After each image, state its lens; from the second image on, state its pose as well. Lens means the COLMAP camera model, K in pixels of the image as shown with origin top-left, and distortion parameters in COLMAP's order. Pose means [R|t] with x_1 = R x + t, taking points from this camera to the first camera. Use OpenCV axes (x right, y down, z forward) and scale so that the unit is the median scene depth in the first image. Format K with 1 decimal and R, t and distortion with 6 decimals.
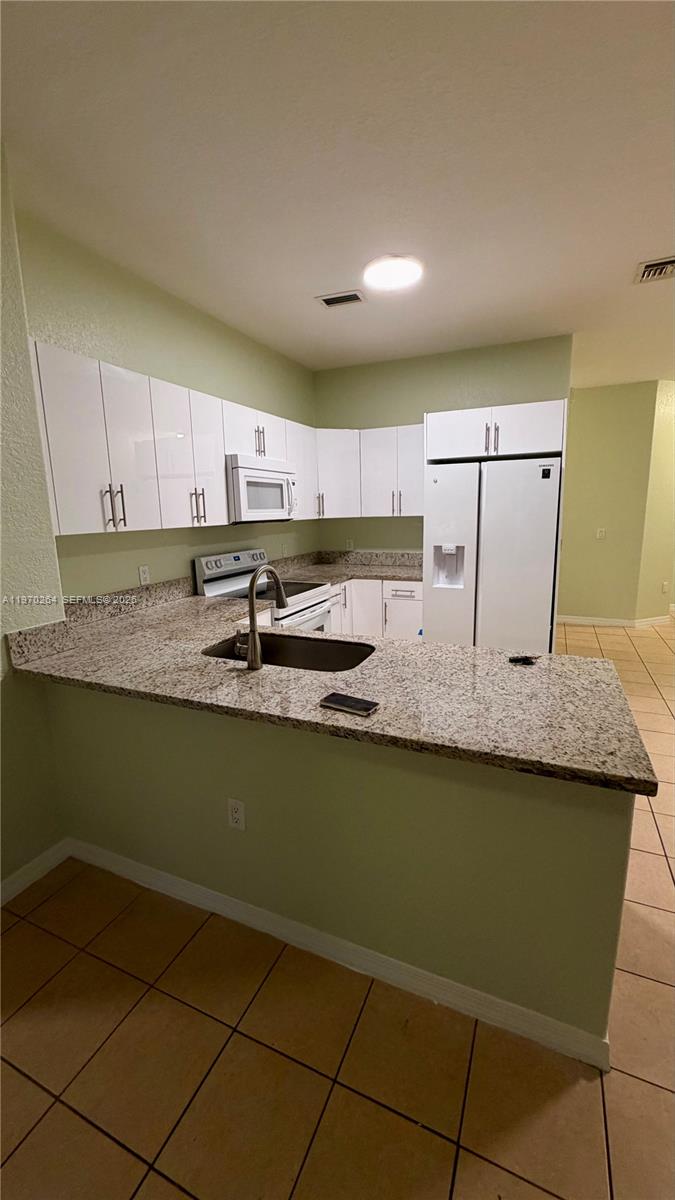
lens RADIAL K [[477.5, 0, 335.3], [0, 477.5, 597.2], [0, 0, 1]] dist [-0.000238, 0.000242]
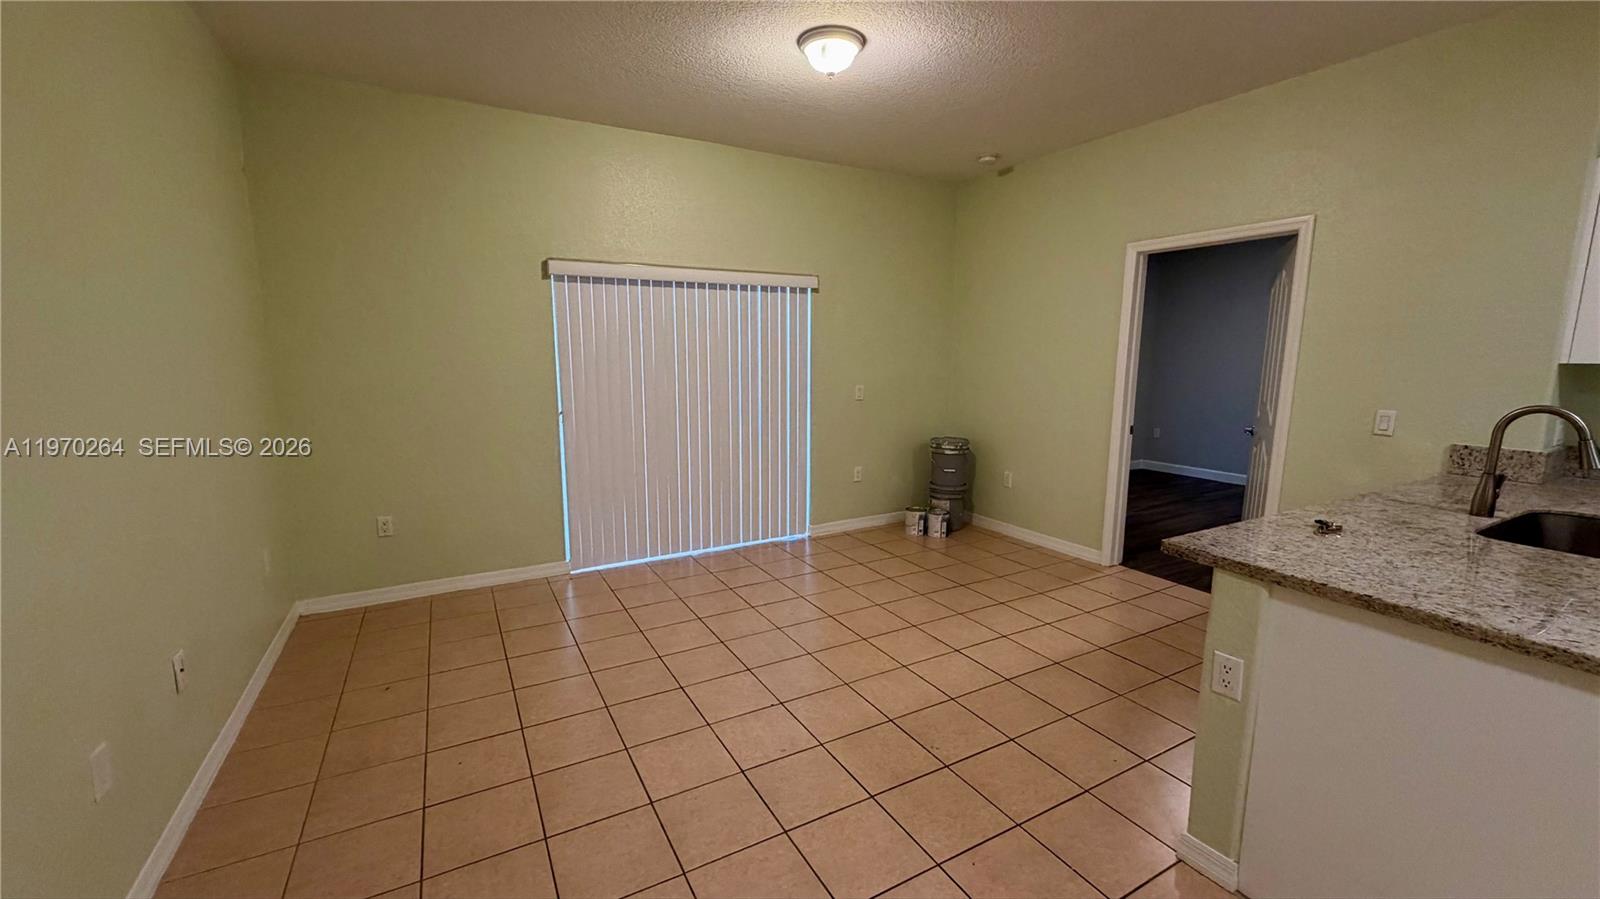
lens RADIAL K [[636.7, 0, 800.3], [0, 636.7, 447.5], [0, 0, 1]] dist [-0.000238, 0.000242]
pose [[-0.601863, 0.138968, -0.786415, 0.829298], [-0.136586, 0.952321, 0.272818, -0.067488], [0.786833, 0.271612, -0.554185, 0.345557]]
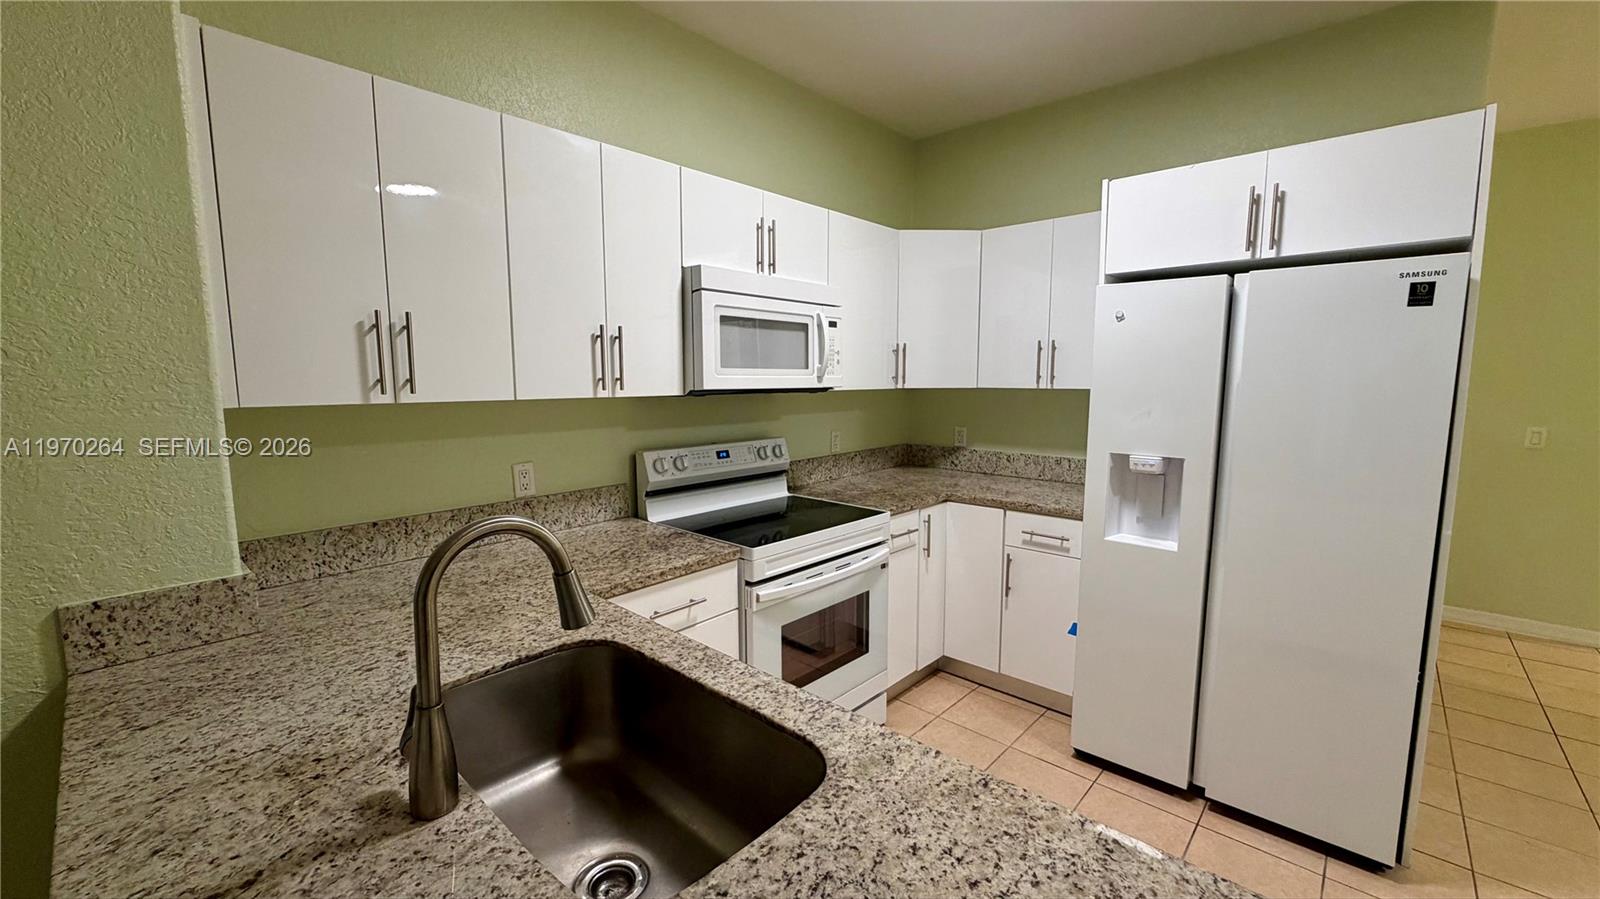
lens RADIAL K [[636.7, 0, 793.7], [0, 636.7, 449.5], [0, 0, 1]] dist [-0.000238, 0.000242]
pose [[0.948382, 0.059386, -0.311522, 0.116543], [-0.078835, 0.995623, -0.050203, -0.061171], [0.307177, 0.072170, 0.948912, 0.340805]]
